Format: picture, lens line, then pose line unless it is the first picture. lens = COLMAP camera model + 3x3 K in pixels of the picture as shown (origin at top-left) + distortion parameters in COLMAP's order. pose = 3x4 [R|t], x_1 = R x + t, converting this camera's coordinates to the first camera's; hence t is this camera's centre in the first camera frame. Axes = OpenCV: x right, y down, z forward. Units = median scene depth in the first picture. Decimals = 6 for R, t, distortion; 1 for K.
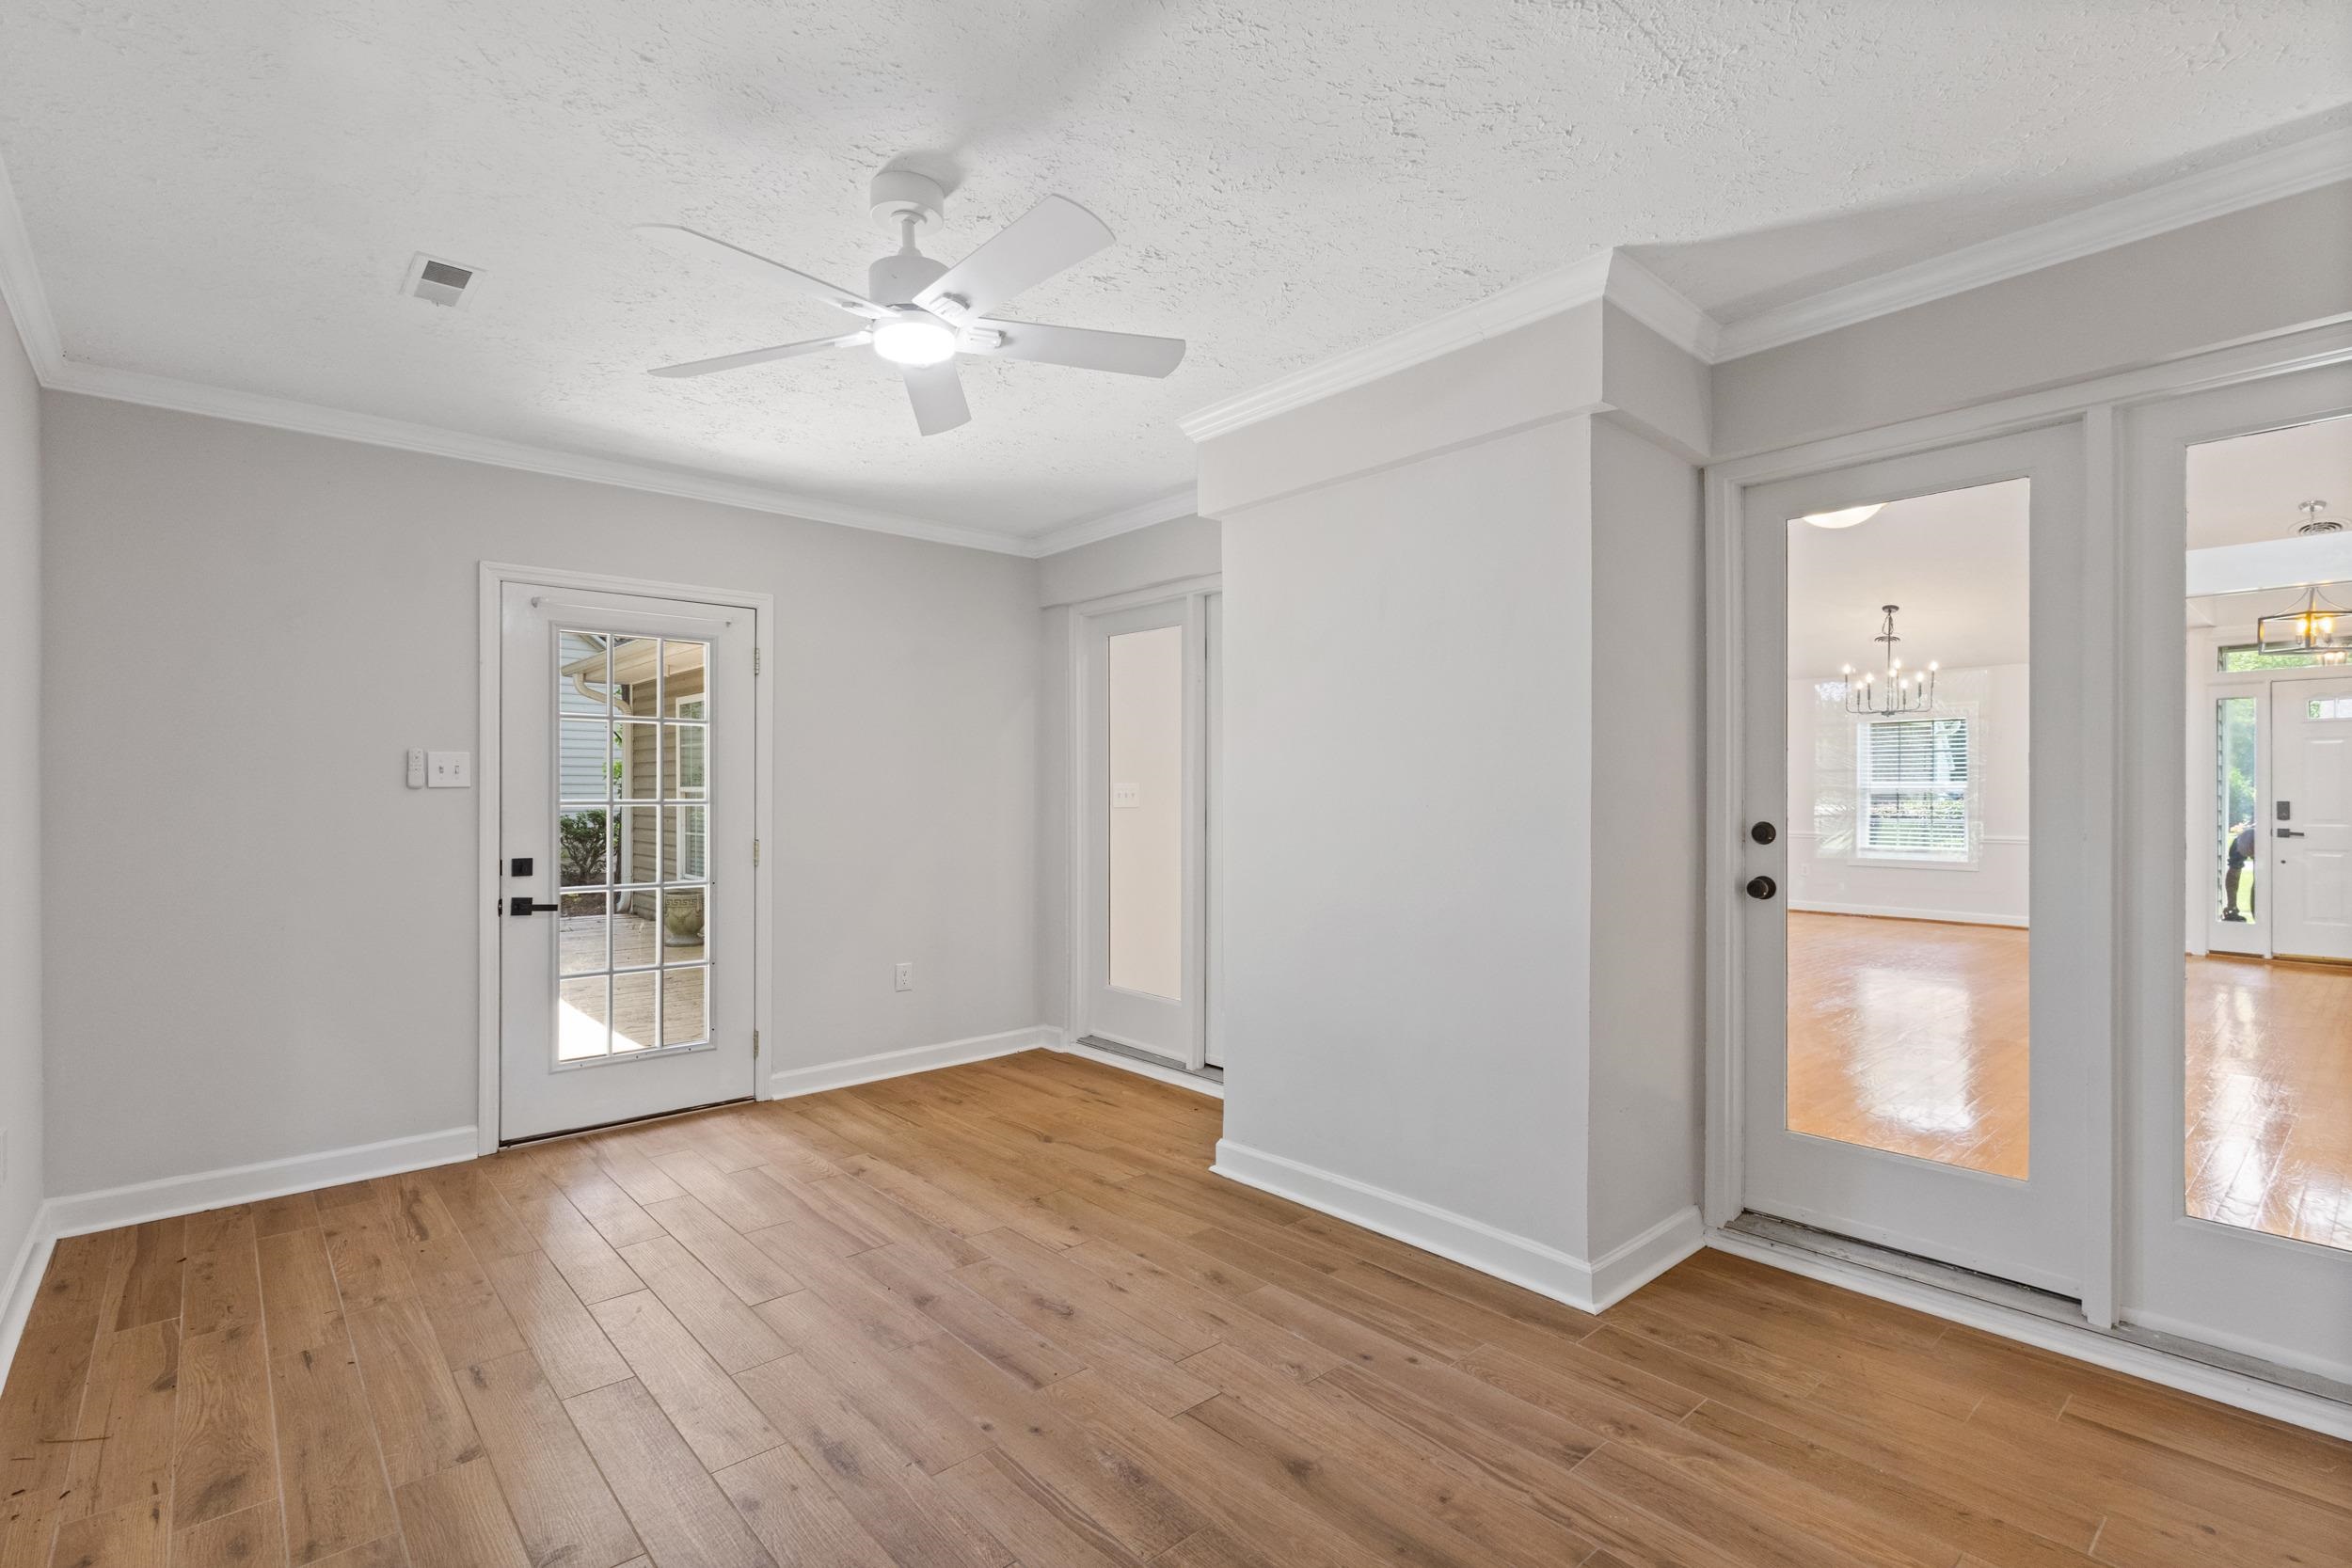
lens RADIAL K [[1090.2, 0, 1165.1], [0, 1090.2, 794.4], [0, 0, 1]] dist [0.005180, -0.000124]
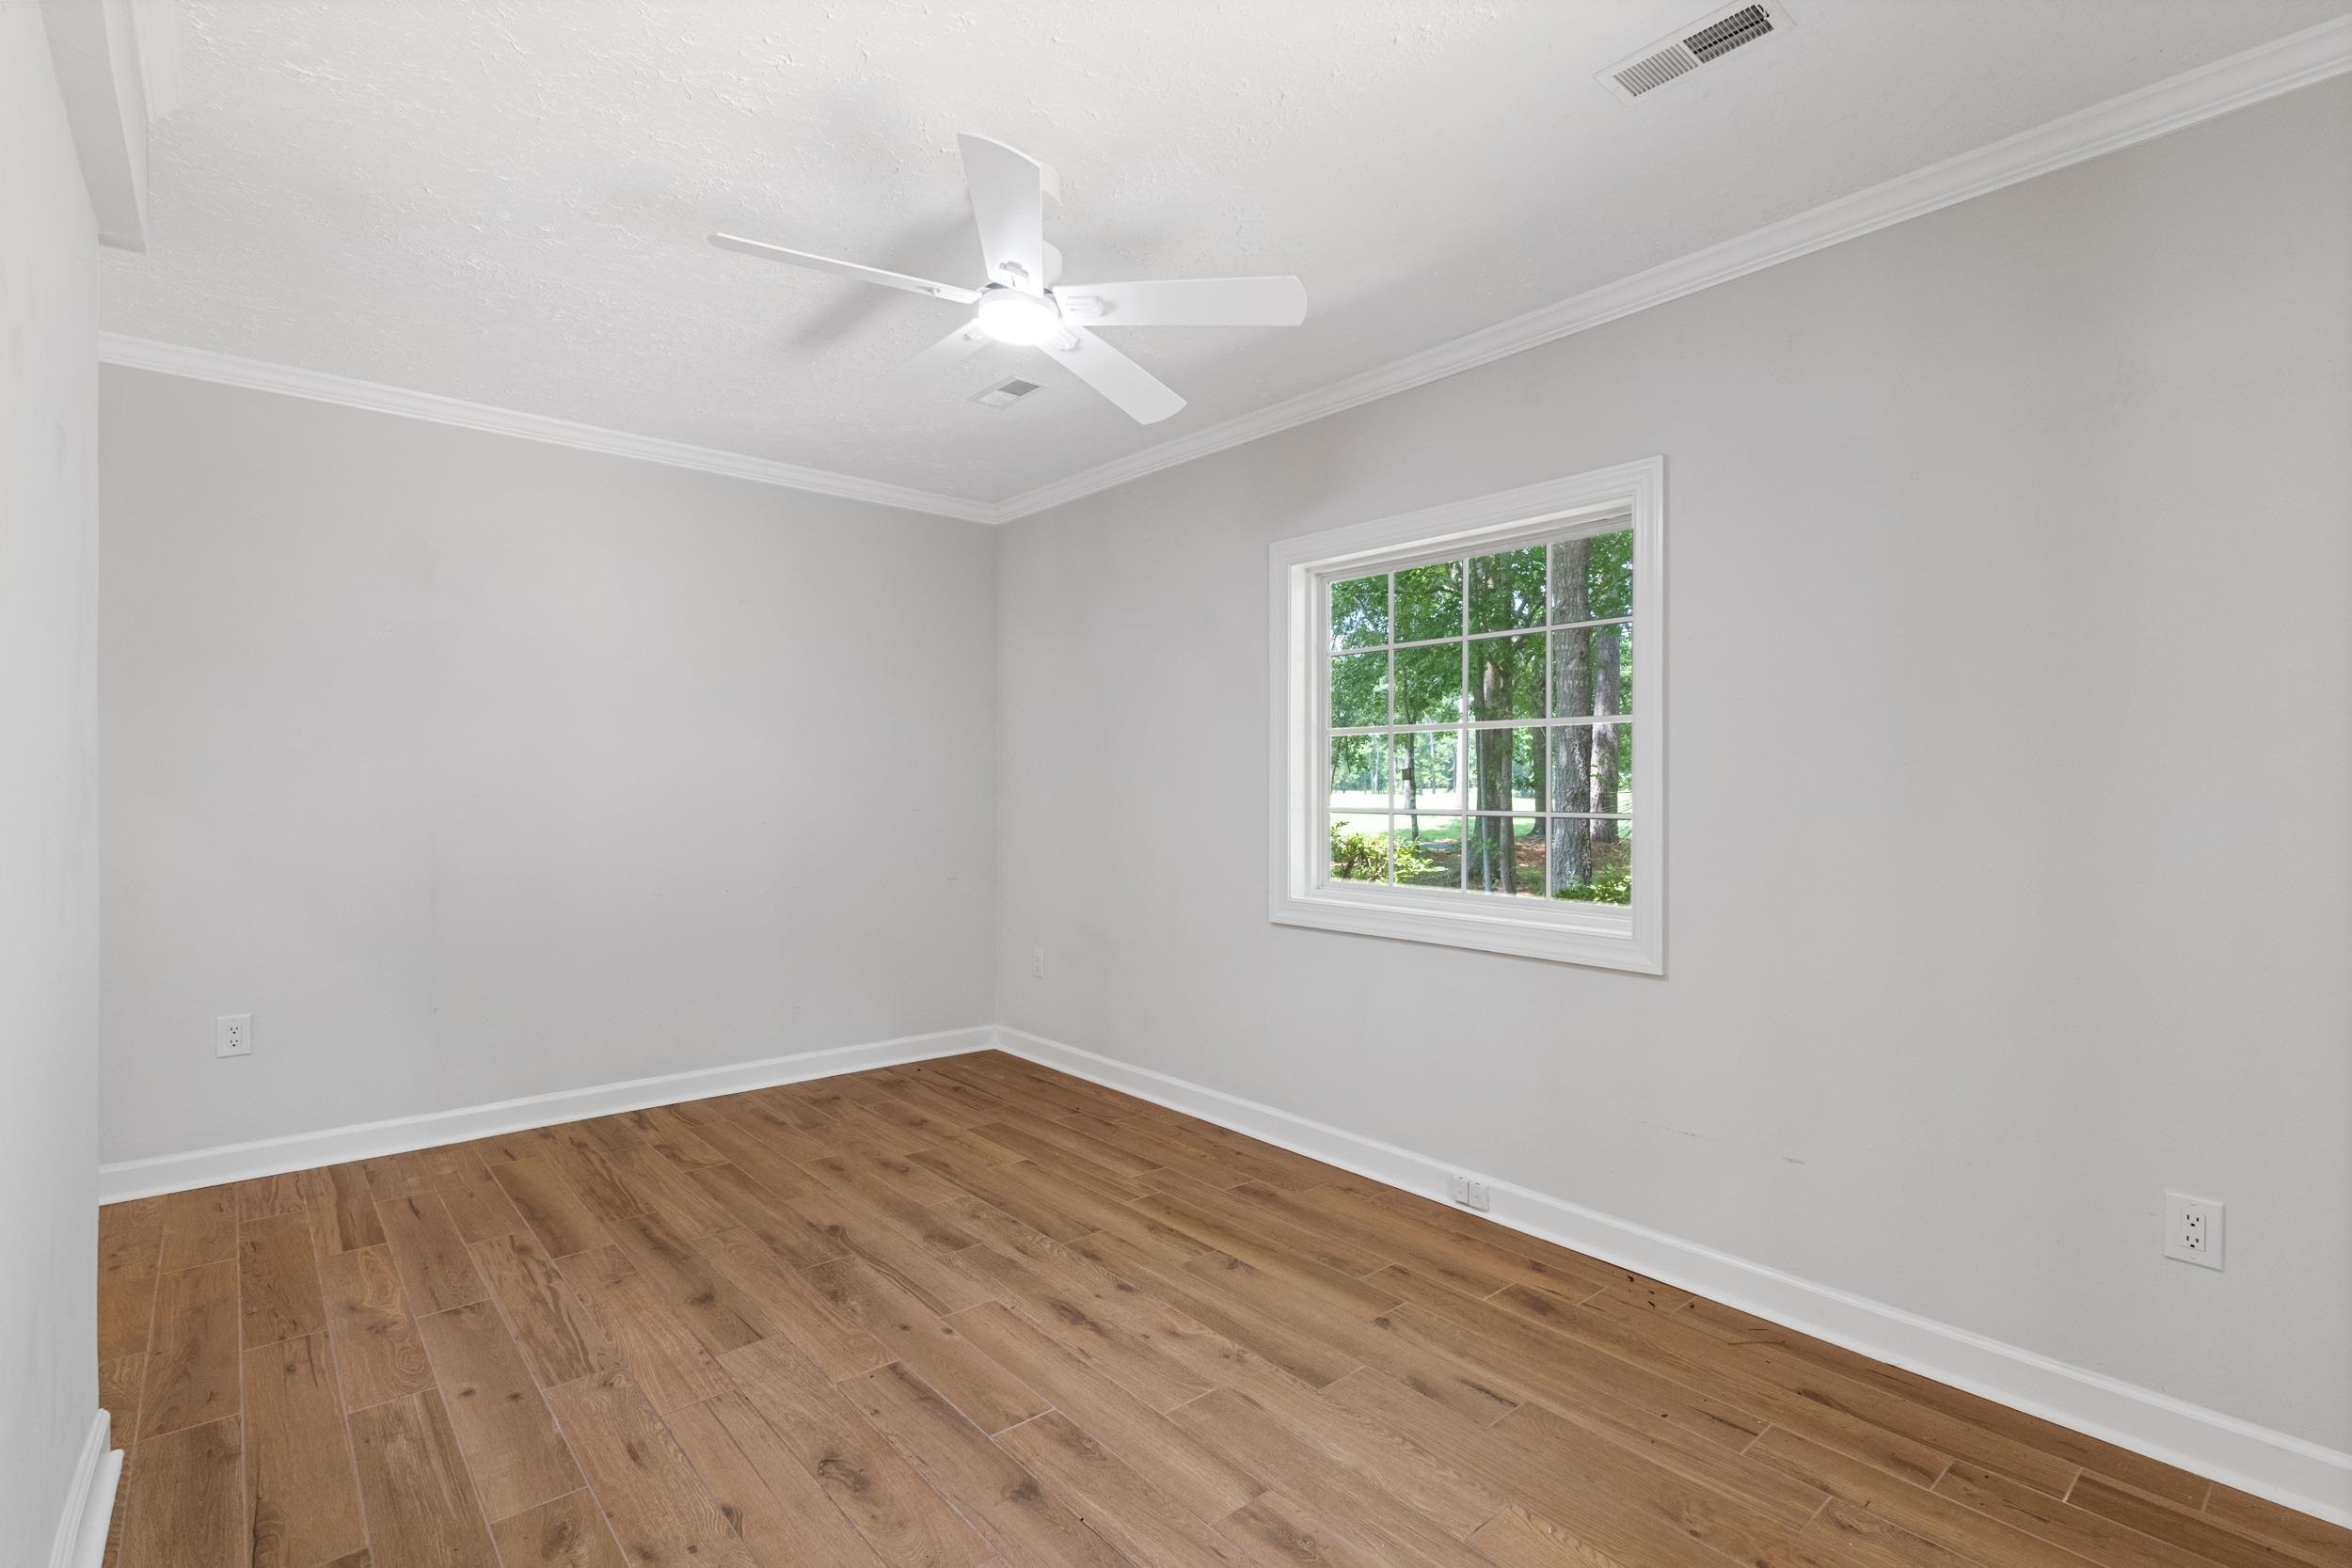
lens RADIAL K [[1090.2, 0, 1174.7], [0, 1090.2, 784.7], [0, 0, 1]] dist [0.005180, -0.000124]
pose [[-0.999984, -0.005641, -0.000645, -0.361252], [-0.005642, 0.999983, 0.001162, 0.014443], [0.000639, 0.001165, -0.999999, 1.955239]]
